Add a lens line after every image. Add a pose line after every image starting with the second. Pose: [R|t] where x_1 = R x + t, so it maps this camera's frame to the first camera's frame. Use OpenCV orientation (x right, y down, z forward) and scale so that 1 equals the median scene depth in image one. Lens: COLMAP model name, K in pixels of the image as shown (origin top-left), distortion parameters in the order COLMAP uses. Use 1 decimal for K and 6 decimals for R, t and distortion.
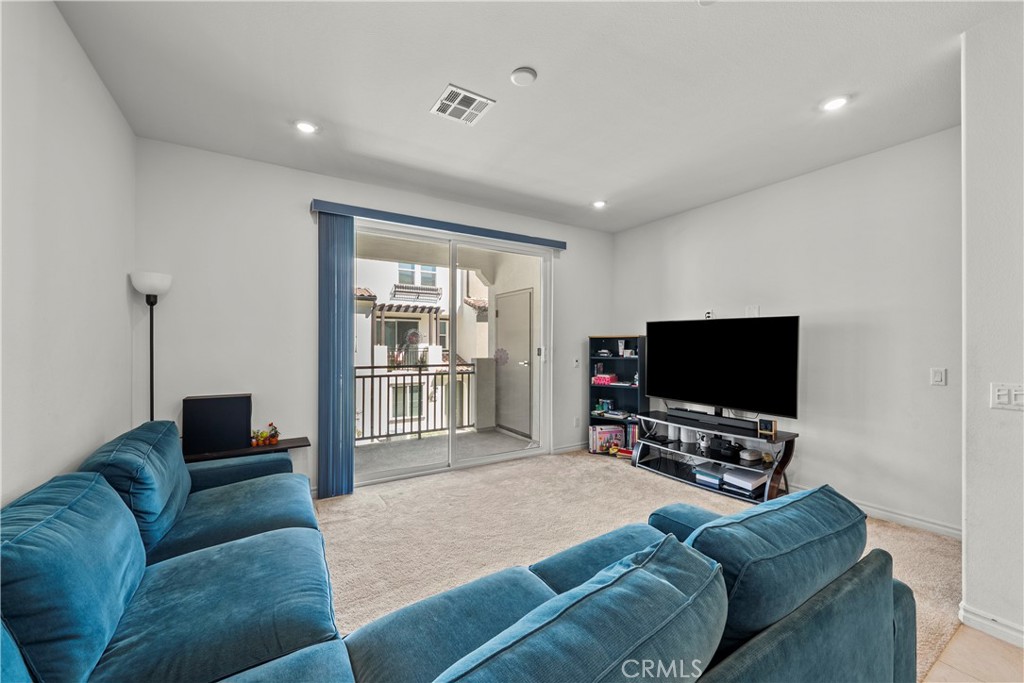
lens RADIAL K [[399.3, 0, 491.9], [0, 399.3, 348.5], [0, 0, 1]] dist [0.000029, -0.000527]
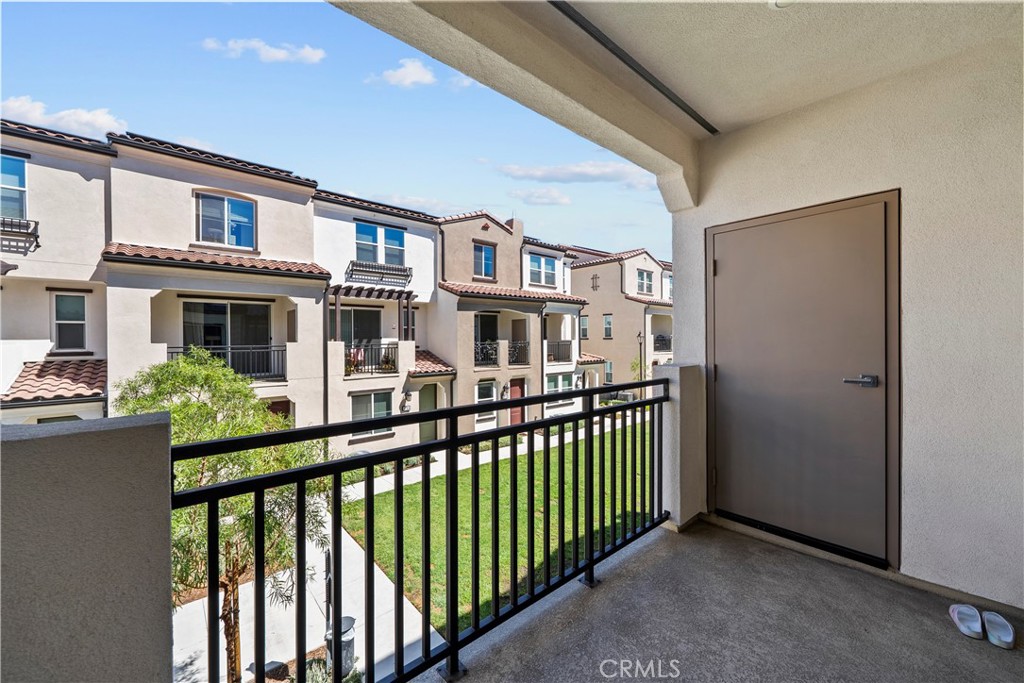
lens RADIAL K [[399.3, 0, 504.8], [0, 399.3, 338.6], [0, 0, 1]] dist [0.000029, -0.000527]
pose [[0.981675, -0.007509, 0.190414, -0.411852], [0.009729, 0.999895, -0.010731, -0.005292], [-0.190313, 0.012387, 0.981645, 0.785198]]
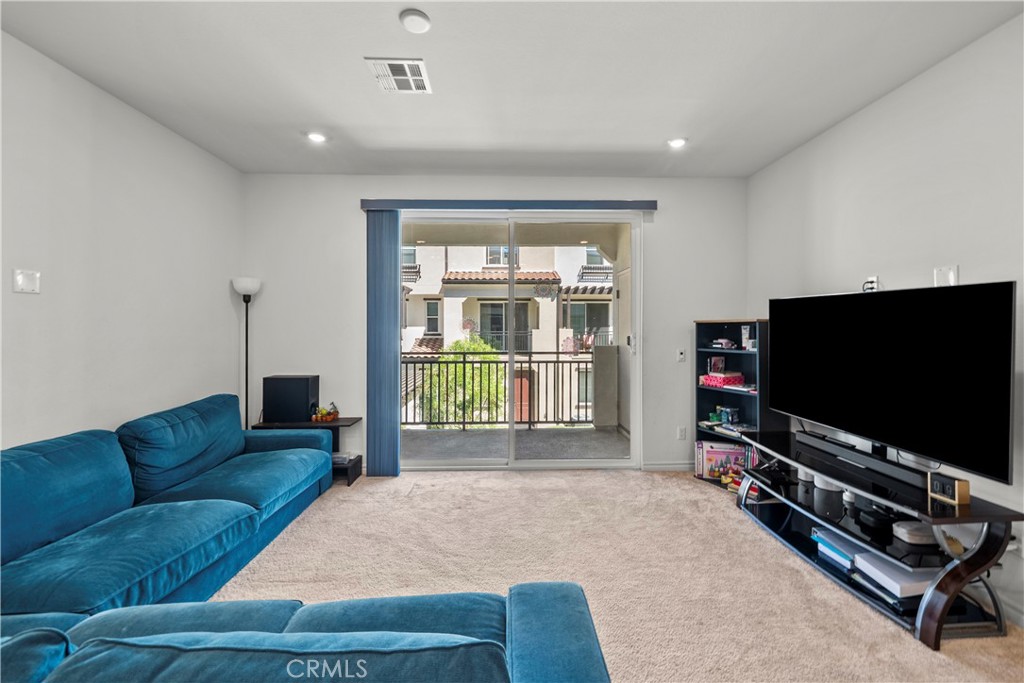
lens RADIAL K [[399.3, 0, 509.2], [0, 399.3, 329.8], [0, 0, 1]] dist [0.000029, -0.000527]
pose [[0.877353, 0.000488, -0.479845, 0.293859], [-0.000695, 1.000000, -0.000254, -0.013442], [0.479845, 0.000556, 0.877353, 0.167107]]
